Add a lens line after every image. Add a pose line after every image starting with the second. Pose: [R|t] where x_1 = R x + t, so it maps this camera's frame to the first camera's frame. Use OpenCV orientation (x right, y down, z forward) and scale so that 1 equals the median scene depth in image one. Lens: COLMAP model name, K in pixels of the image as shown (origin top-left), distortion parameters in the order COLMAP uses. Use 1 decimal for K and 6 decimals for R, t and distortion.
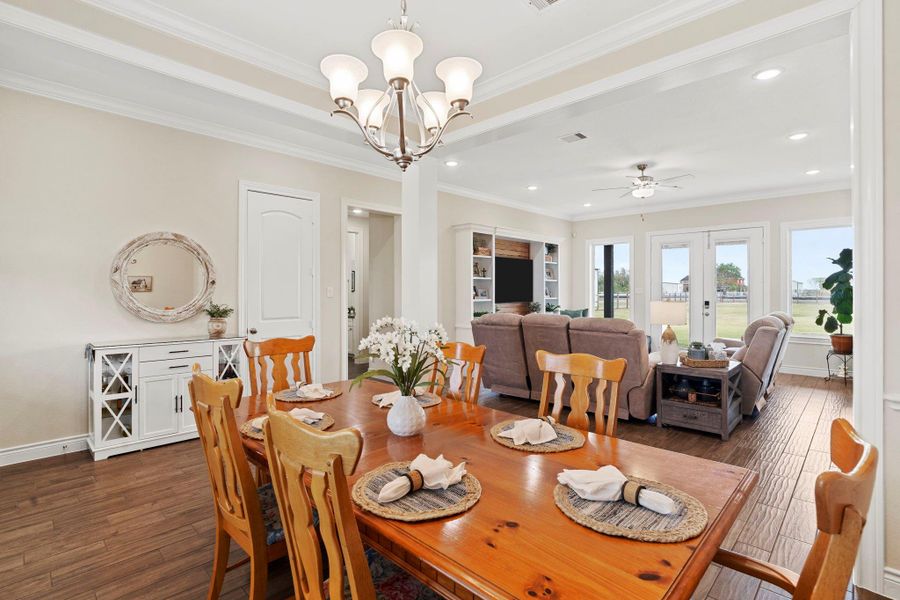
lens RADIAL K [[439.8, 0, 450.0], [0, 439.8, 300.0], [0, 0, 1]] dist [-0.001273, -0.000020]
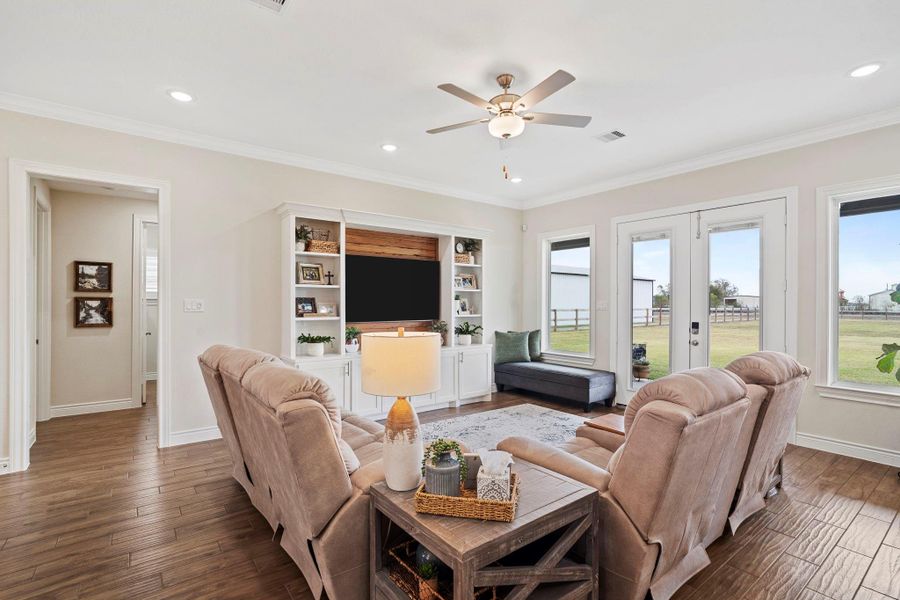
lens RADIAL K [[420.8, 0, 450.0], [0, 420.8, 300.0], [0, 0, 1]] dist [-0.004614, -0.000217]
pose [[0.987935, 0.001376, -0.154863, 0.311309], [-0.005592, 0.999625, -0.026789, -0.010292], [0.154768, 0.027332, 0.987573, 0.332738]]
